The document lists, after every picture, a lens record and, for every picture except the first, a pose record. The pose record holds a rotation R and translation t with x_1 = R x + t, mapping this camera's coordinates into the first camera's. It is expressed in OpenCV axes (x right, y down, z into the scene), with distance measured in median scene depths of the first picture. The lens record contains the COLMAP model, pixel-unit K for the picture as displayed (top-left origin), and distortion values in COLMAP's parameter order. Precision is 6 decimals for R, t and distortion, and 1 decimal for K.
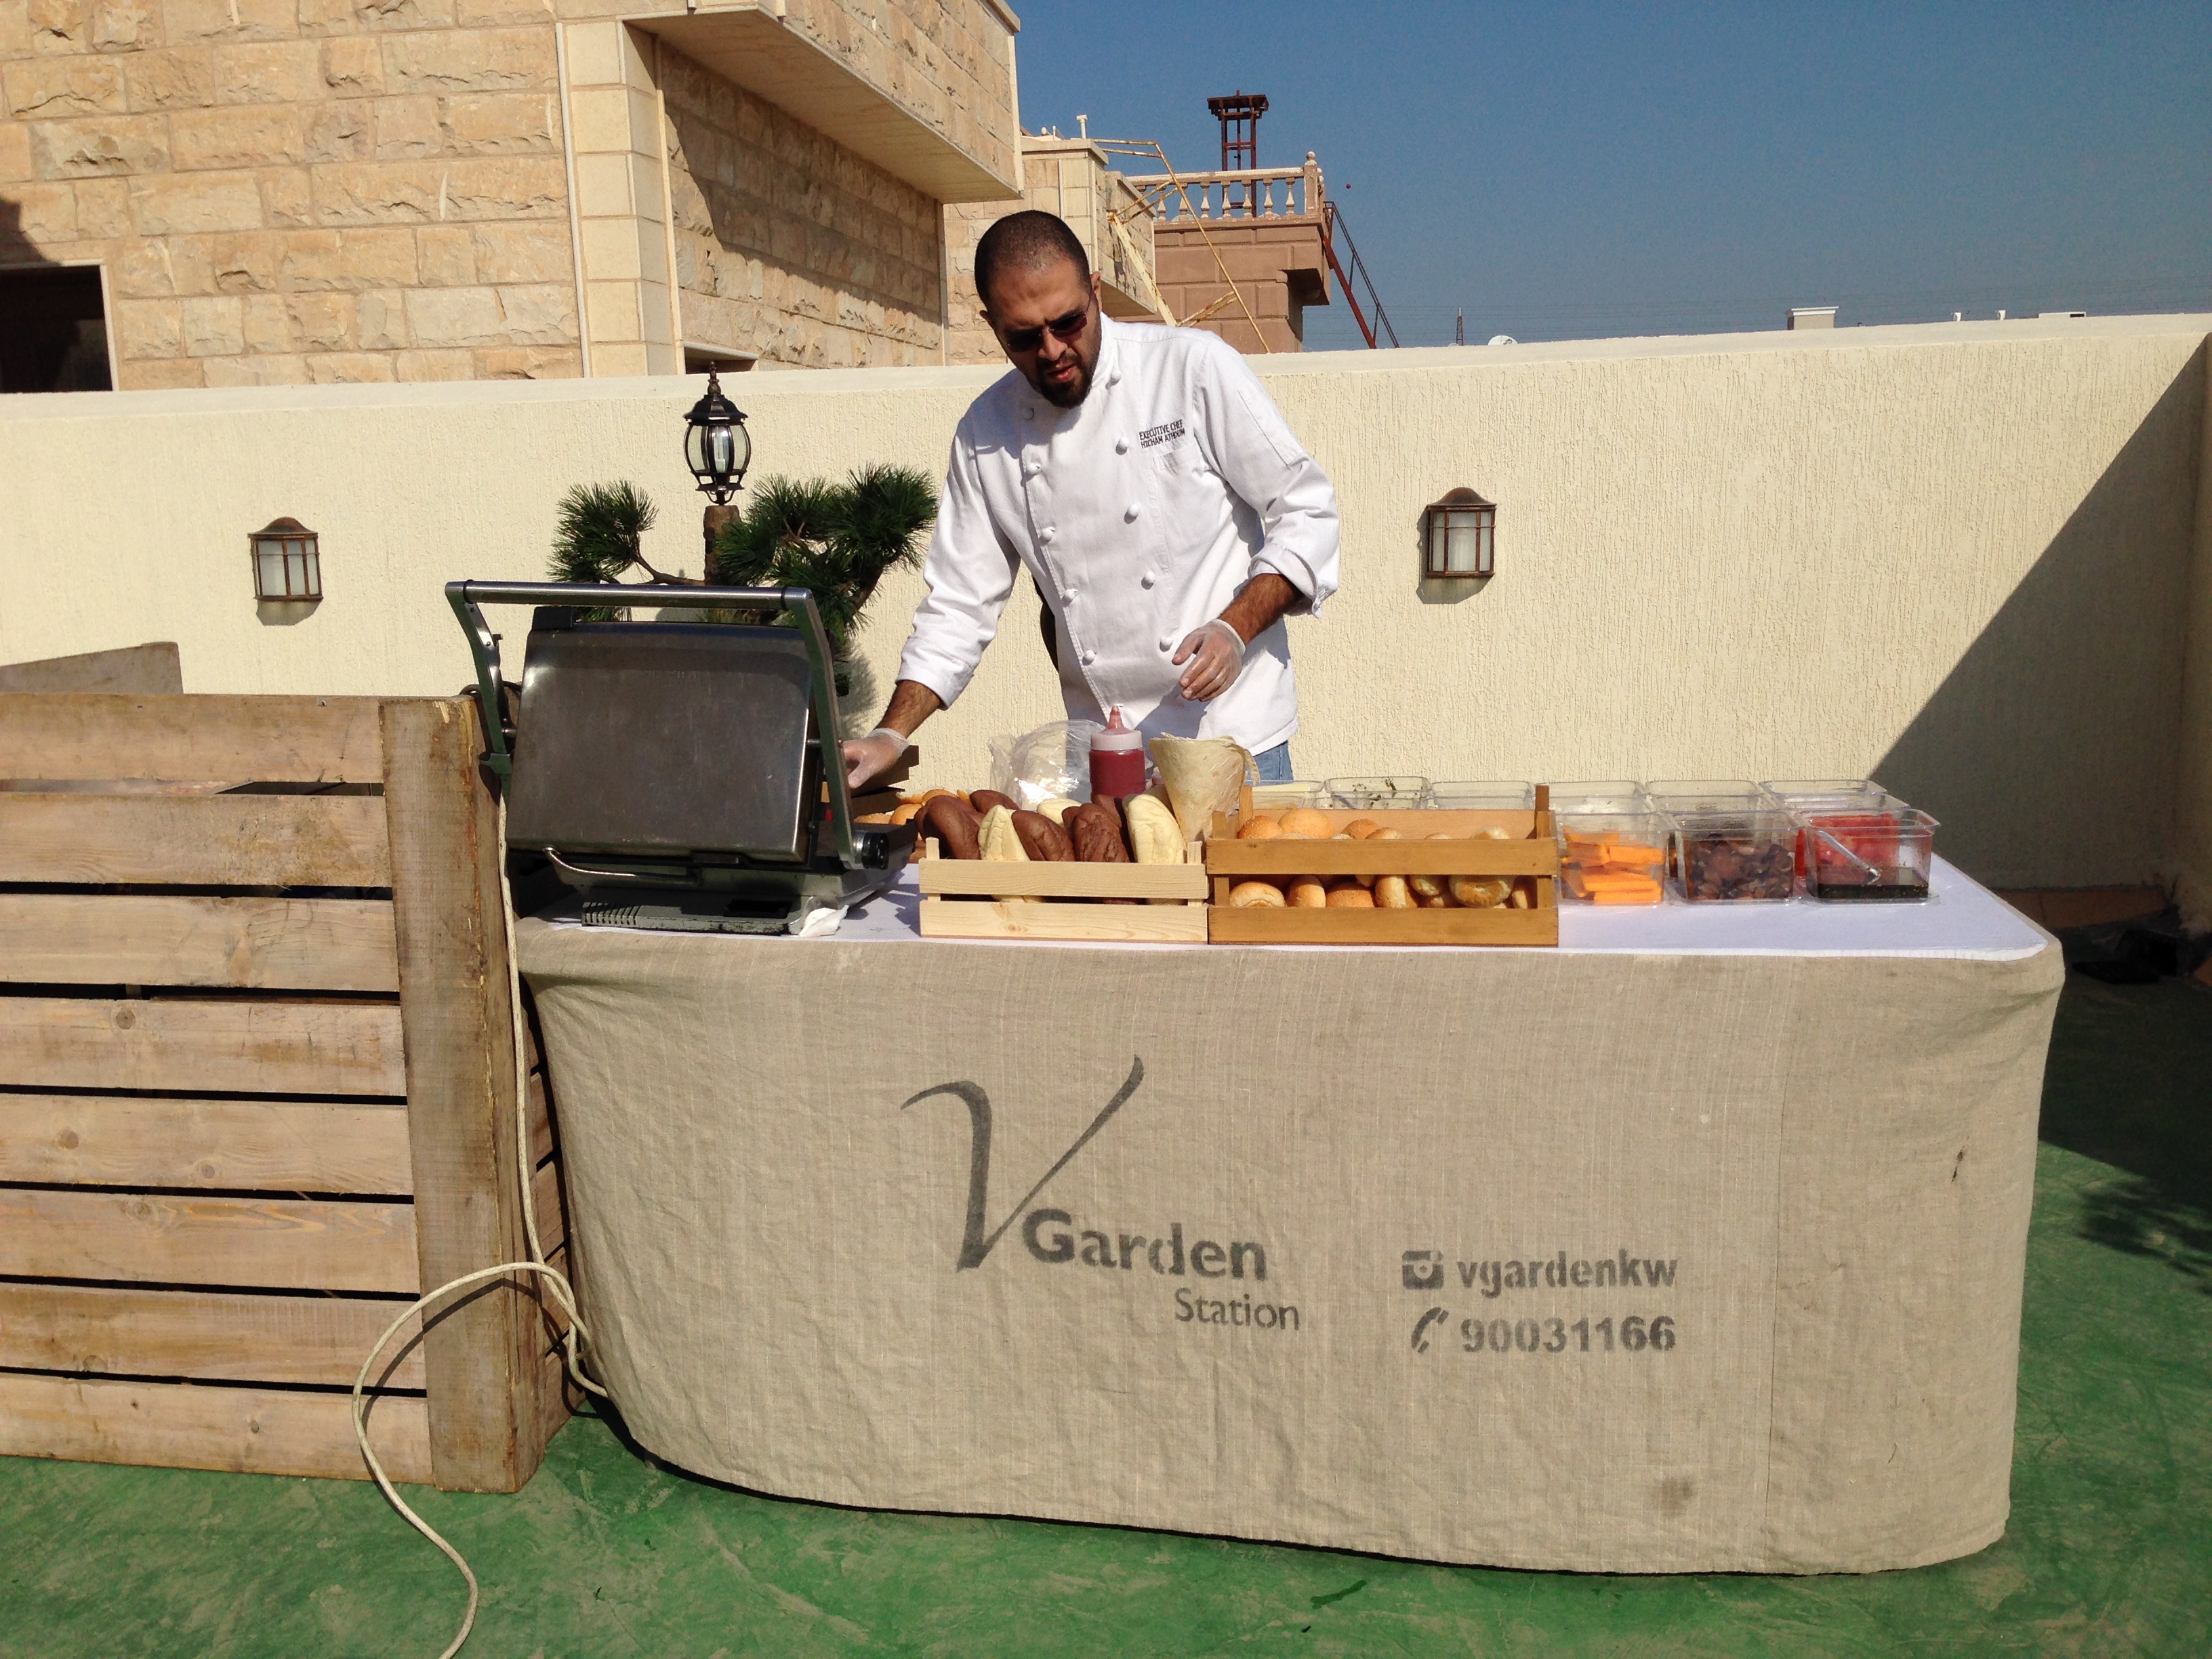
lens RADIAL K [[1937.0, 0, 1194.8], [0, 1937.0, 826.2], [0, 0, 1]] dist [0.089723, -0.138020]
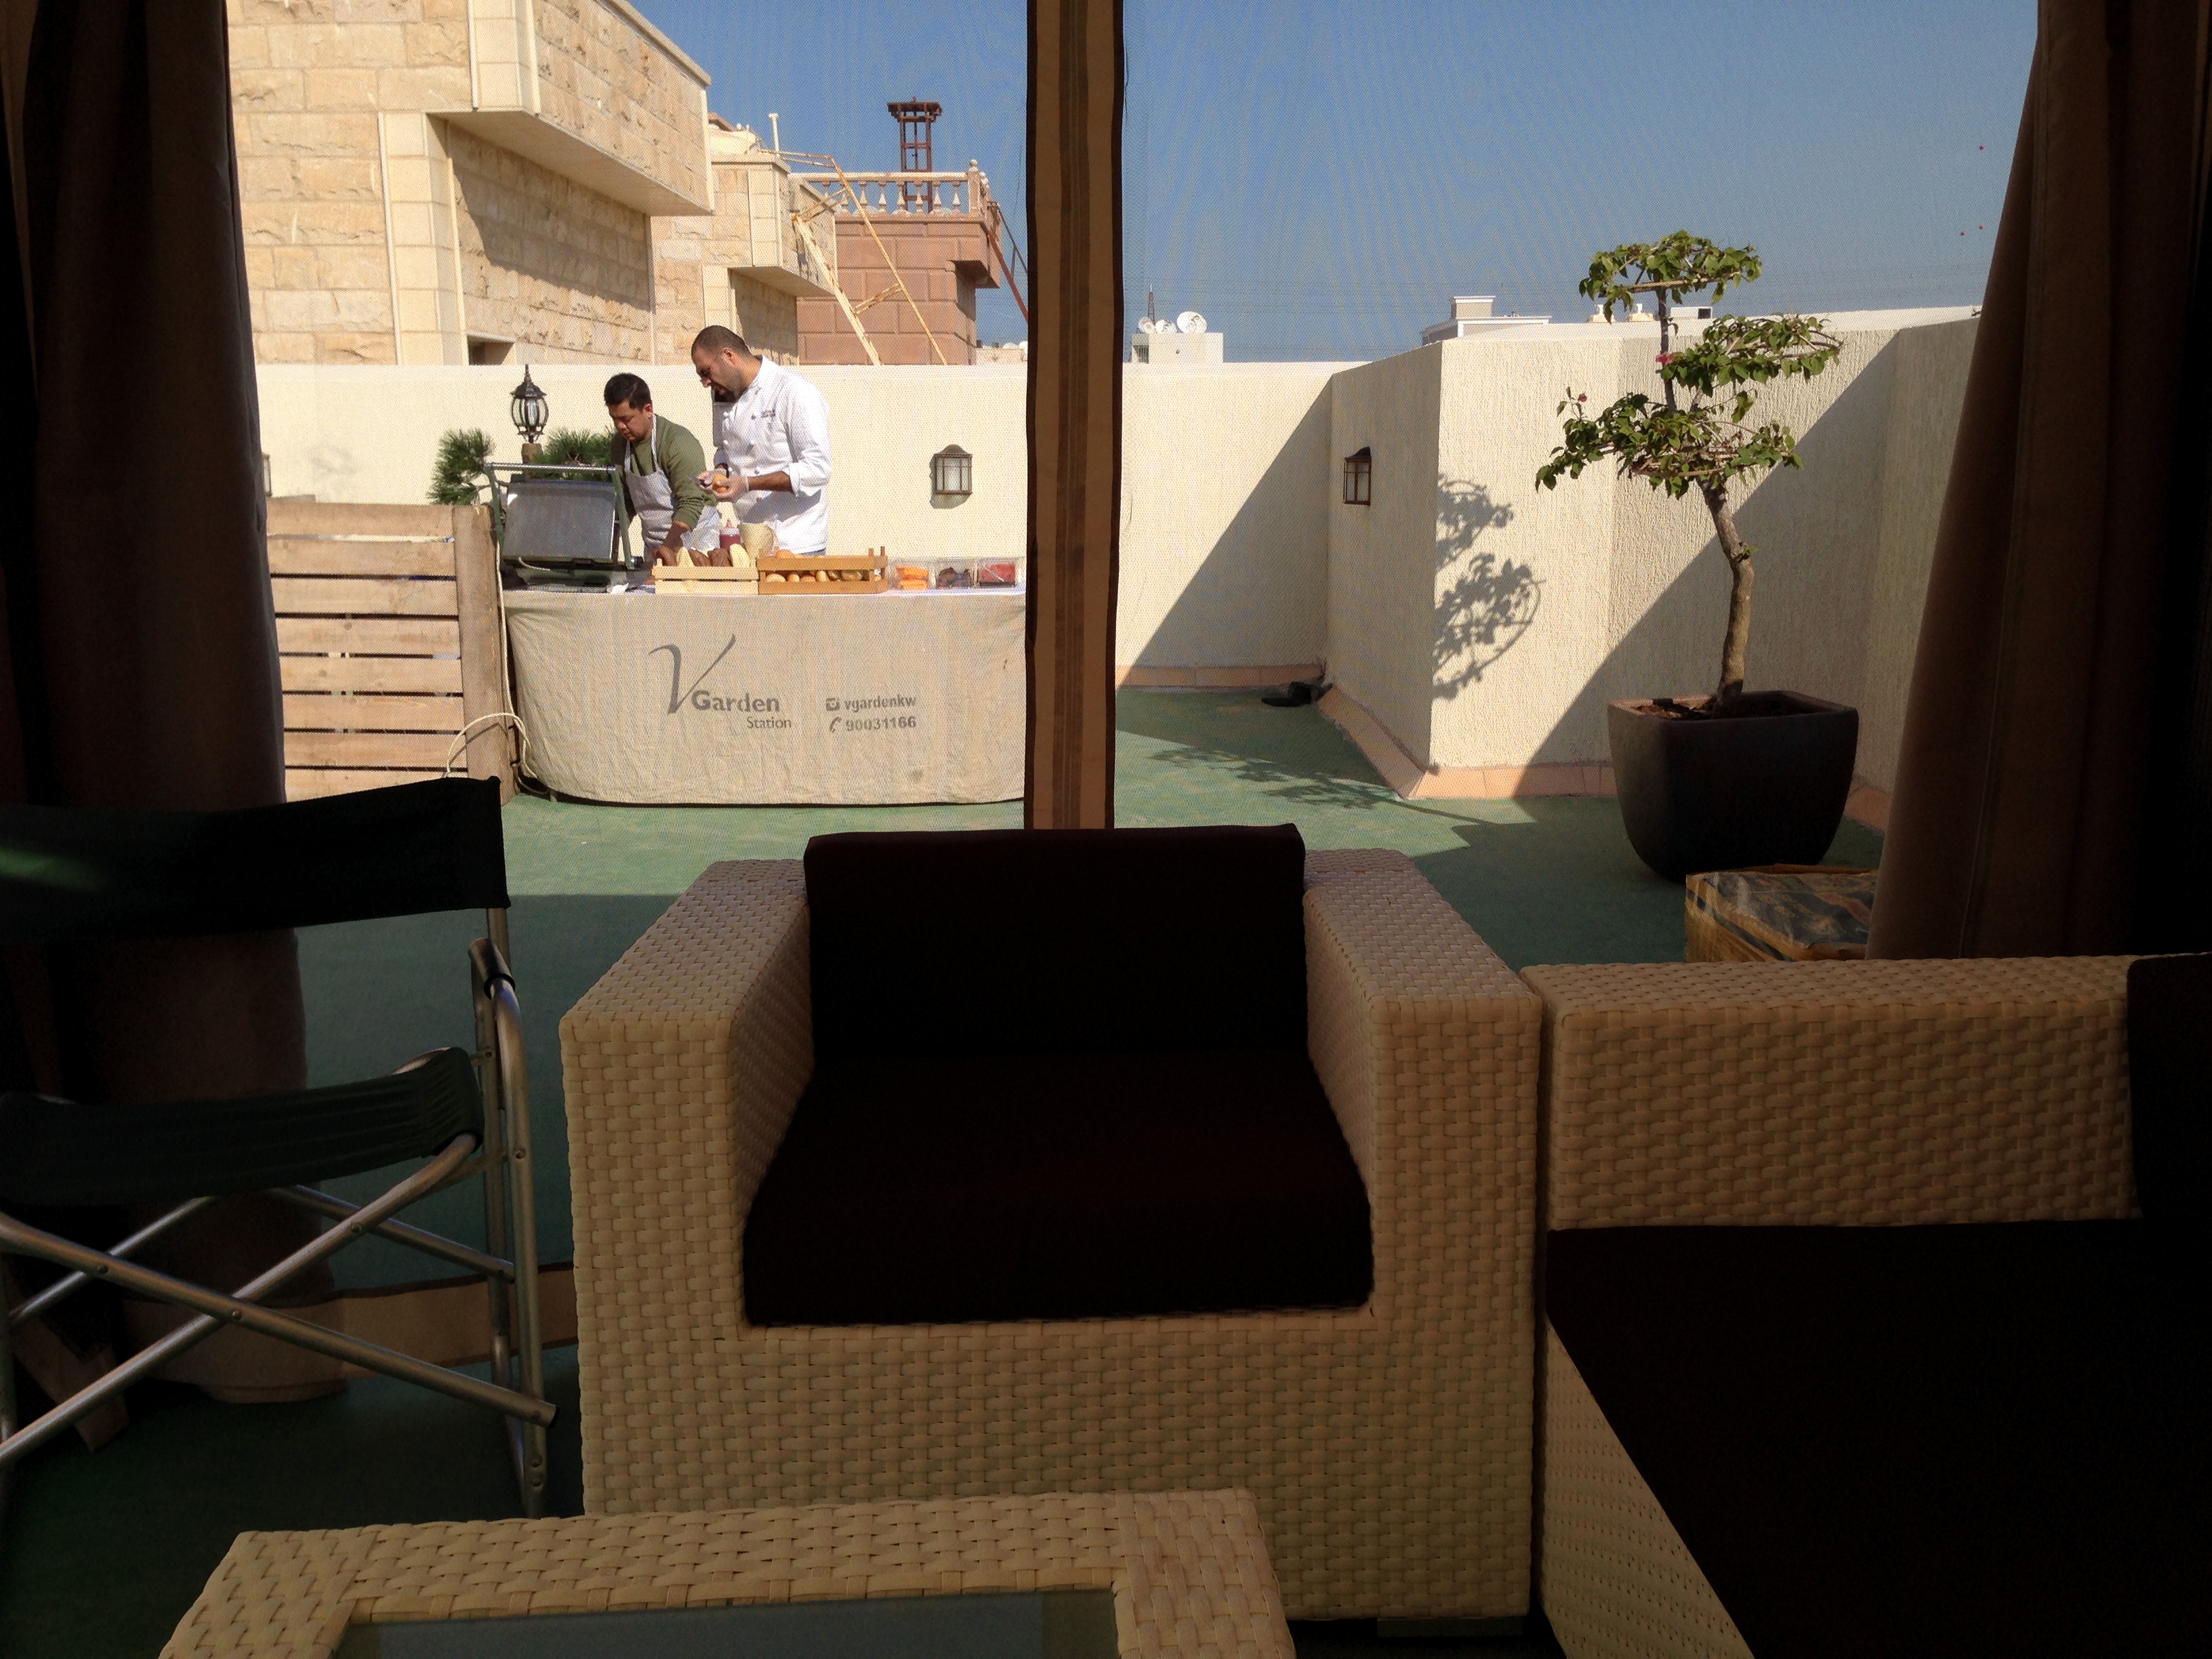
lens RADIAL K [[1937.0, 0, 1194.8], [0, 1937.0, 826.2], [0, 0, 1]] dist [0.089723, -0.138020]
pose [[0.989797, -0.006101, 0.142357, 0.063538], [0.003611, 0.999836, 0.017743, 0.096140], [-0.142442, -0.017048, 0.989656, -0.533025]]
